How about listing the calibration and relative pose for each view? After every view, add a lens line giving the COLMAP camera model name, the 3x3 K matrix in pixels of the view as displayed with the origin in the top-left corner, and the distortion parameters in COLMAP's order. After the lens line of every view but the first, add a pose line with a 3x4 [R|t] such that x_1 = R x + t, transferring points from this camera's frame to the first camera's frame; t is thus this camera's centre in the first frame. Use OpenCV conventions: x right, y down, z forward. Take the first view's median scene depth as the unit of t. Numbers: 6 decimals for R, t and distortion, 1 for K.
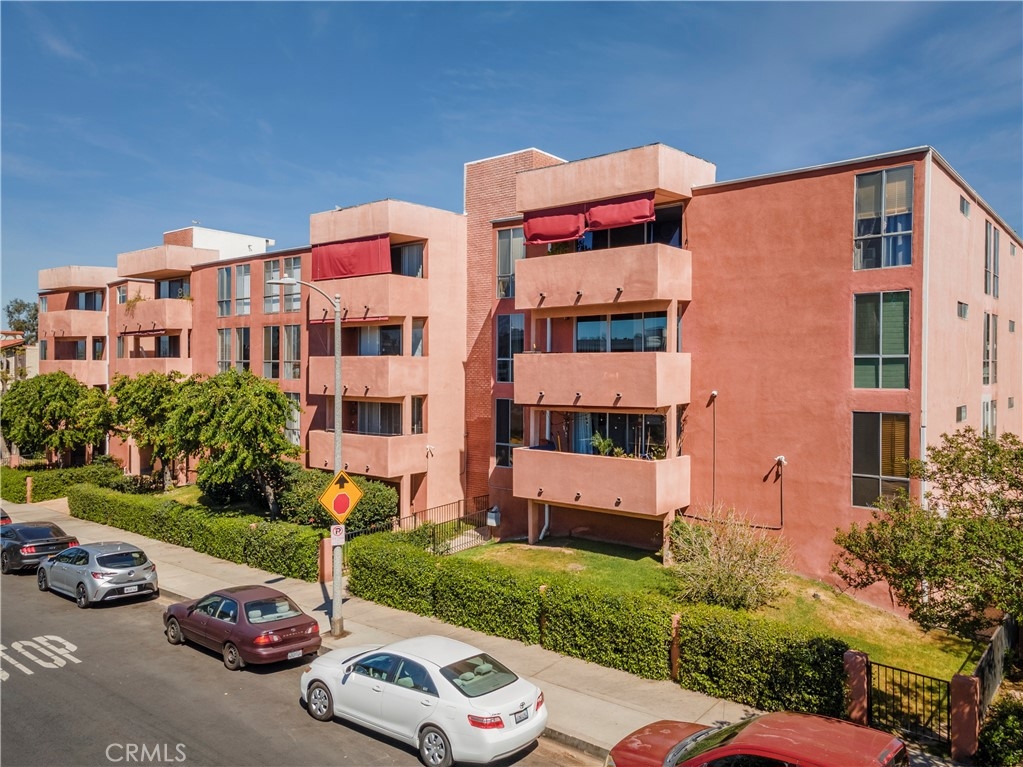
lens RADIAL K [[727.1, 0, 473.3], [0, 727.1, 380.2], [0, 0, 1]] dist [-0.001262, 0.067712]
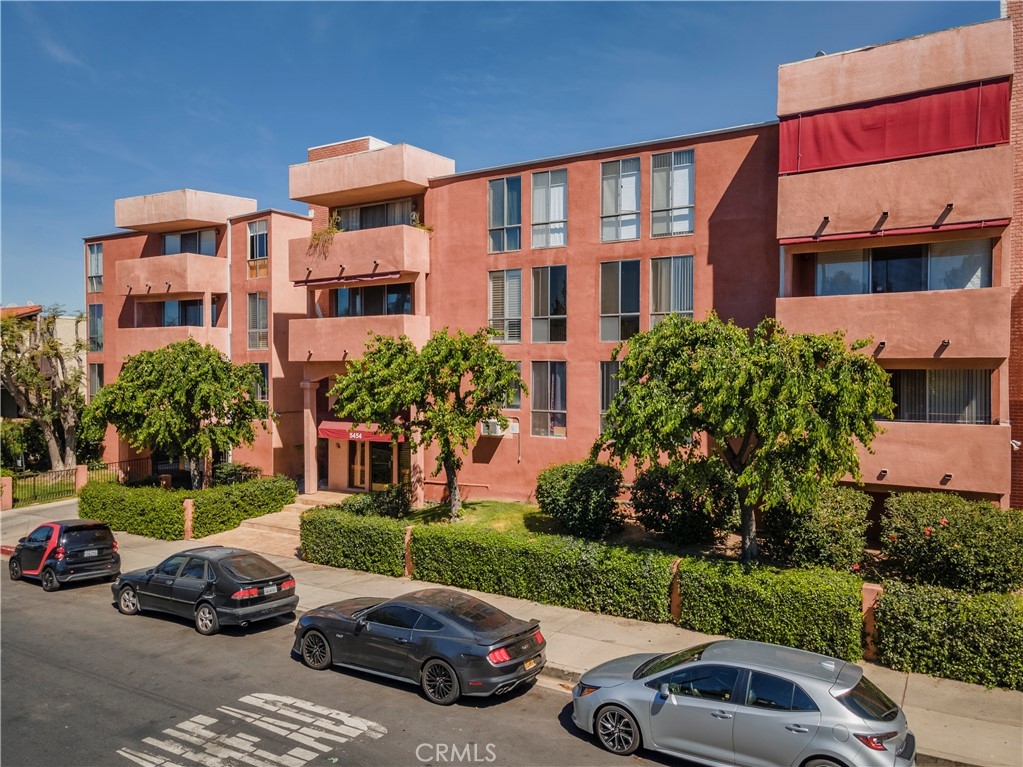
lens RADIAL K [[727.1, 0, 473.3], [0, 727.1, 380.2], [0, 0, 1]] dist [-0.001262, 0.067712]
pose [[0.990423, -0.008387, 0.137813, -0.459903], [0.007514, 0.999948, 0.006854, 0.025550], [-0.137864, -0.005753, 0.990435, 0.340995]]
